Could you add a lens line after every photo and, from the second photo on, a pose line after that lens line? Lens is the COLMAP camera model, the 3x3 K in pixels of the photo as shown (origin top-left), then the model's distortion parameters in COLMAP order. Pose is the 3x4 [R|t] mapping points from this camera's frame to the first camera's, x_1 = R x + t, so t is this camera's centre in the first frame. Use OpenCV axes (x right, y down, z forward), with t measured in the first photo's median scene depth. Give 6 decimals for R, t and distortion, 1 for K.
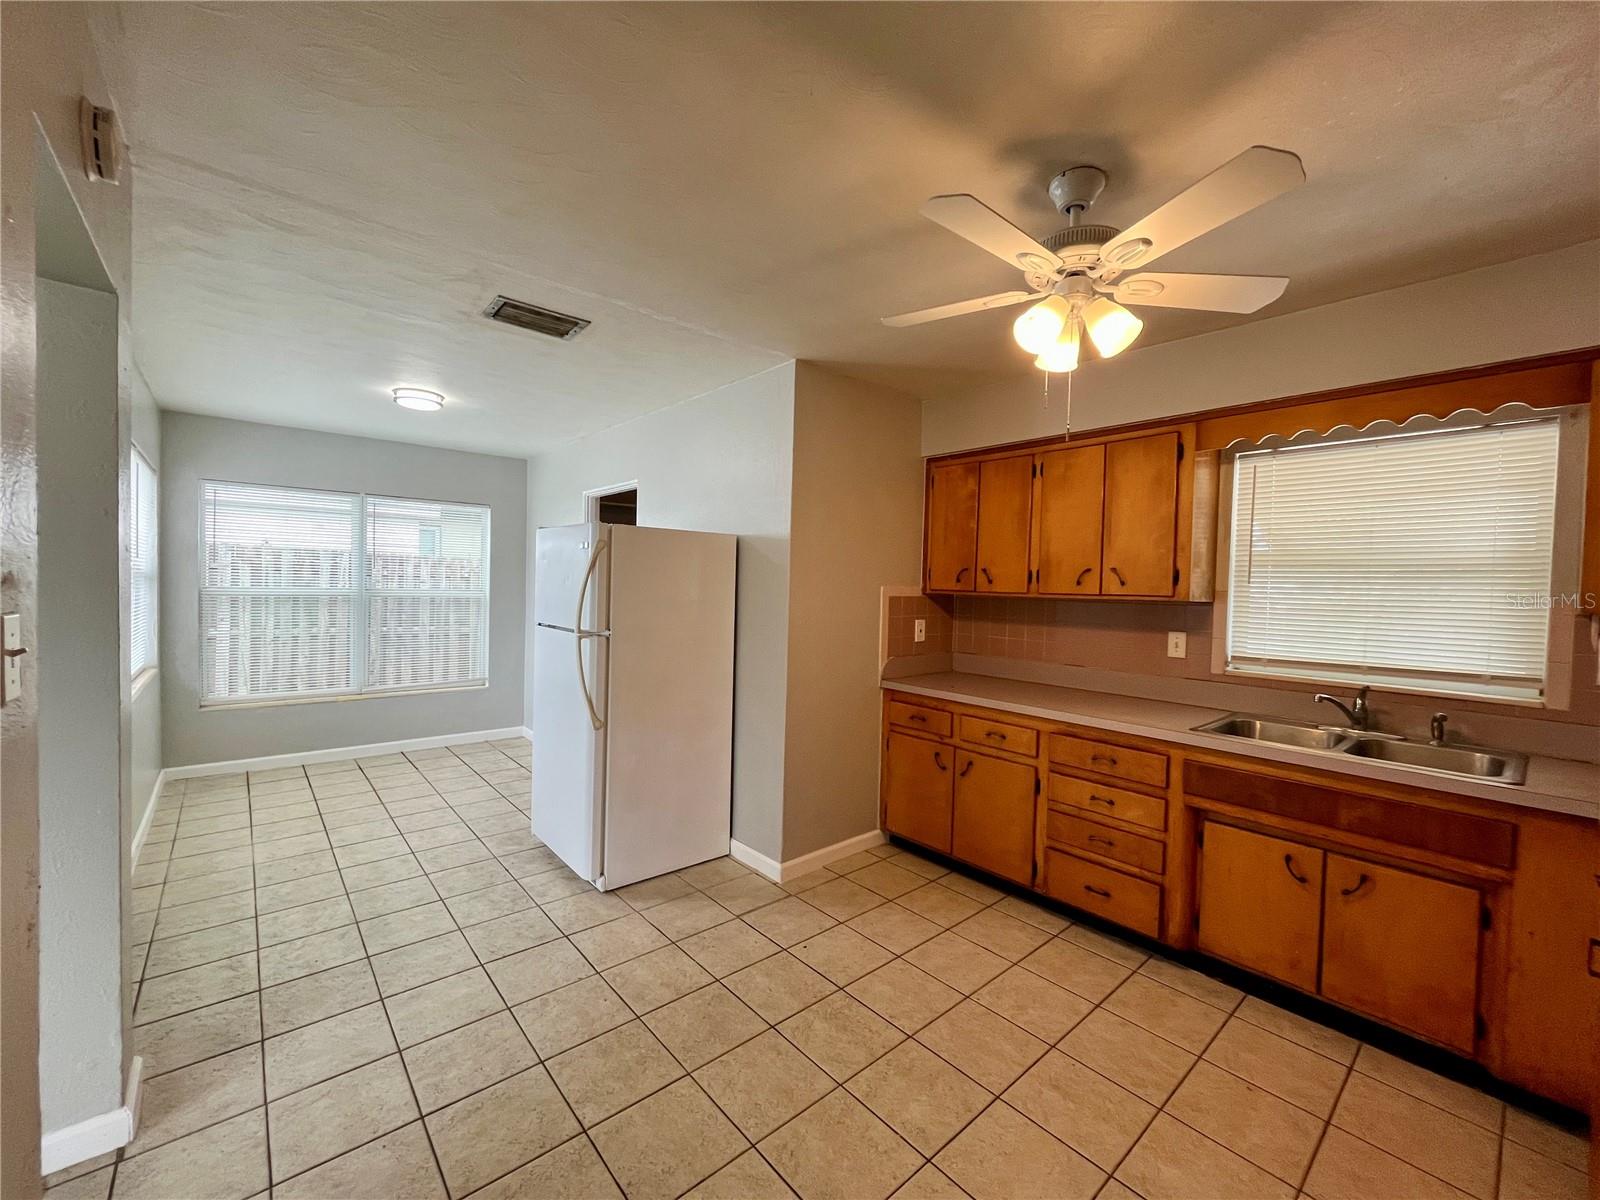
lens RADIAL K [[644.0, 0, 801.5], [0, 644.0, 600.8], [0, 0, 1]] dist [-0.005788, 0.000393]
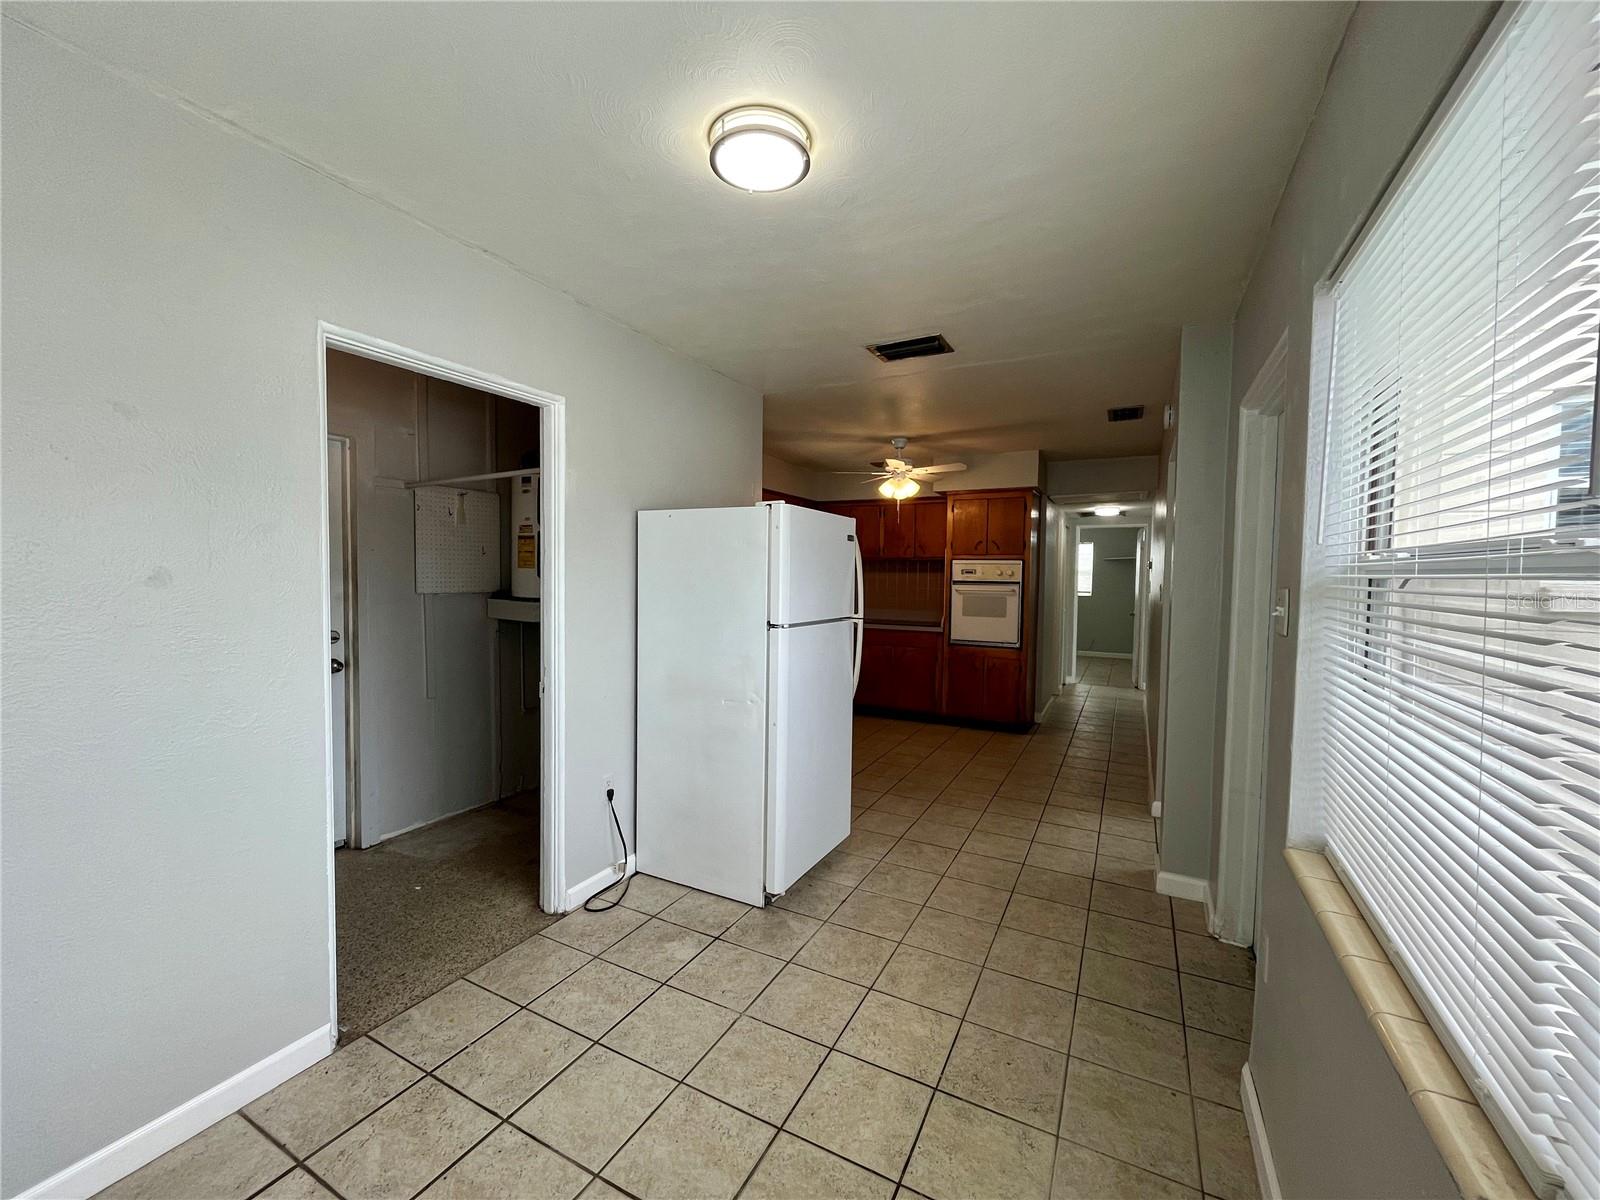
lens RADIAL K [[644.0, 0, 801.3], [0, 644.0, 603.7], [0, 0, 1]] dist [-0.005788, 0.000393]
pose [[-0.369928, -0.070828, 0.926357, -1.400004], [0.000056, 0.997088, 0.076258, -0.057781], [-0.929060, 0.028262, -0.368847, 1.567906]]
